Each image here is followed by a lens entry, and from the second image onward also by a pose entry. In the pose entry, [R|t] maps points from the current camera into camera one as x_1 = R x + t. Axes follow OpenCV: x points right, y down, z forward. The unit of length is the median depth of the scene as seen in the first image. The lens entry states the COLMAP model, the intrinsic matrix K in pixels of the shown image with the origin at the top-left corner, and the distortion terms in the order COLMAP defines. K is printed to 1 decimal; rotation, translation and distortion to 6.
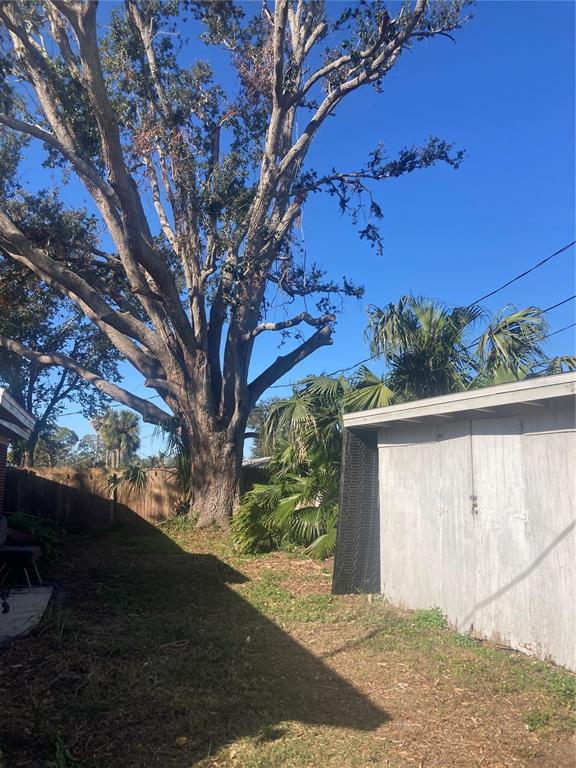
lens RADIAL K [[636.5, 0, 289.9], [0, 636.5, 382.6], [0, 0, 1]] dist [0.008682, -0.011866]
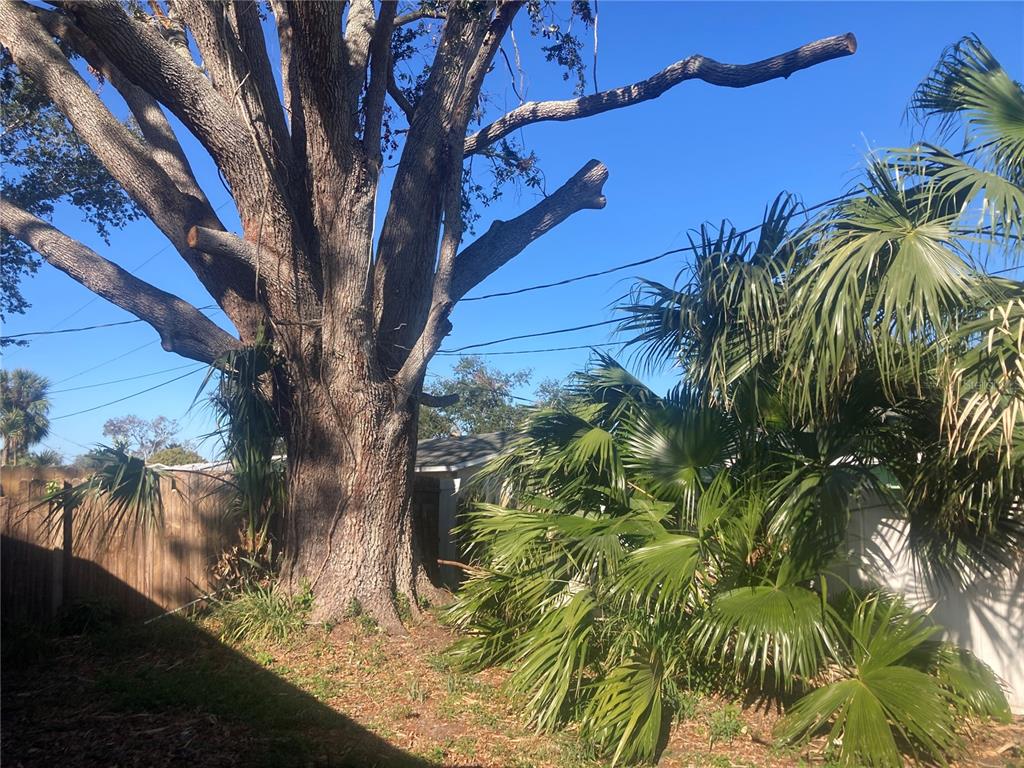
lens RADIAL K [[848.7, 0, 509.2], [0, 848.7, 388.3], [0, 0, 1]] dist [0.008682, -0.011866]
pose [[0.958519, 0.044880, 0.281472, -0.165055], [-0.053492, 0.998304, 0.022984, 0.059595], [-0.279963, -0.037087, 0.959294, 0.429934]]
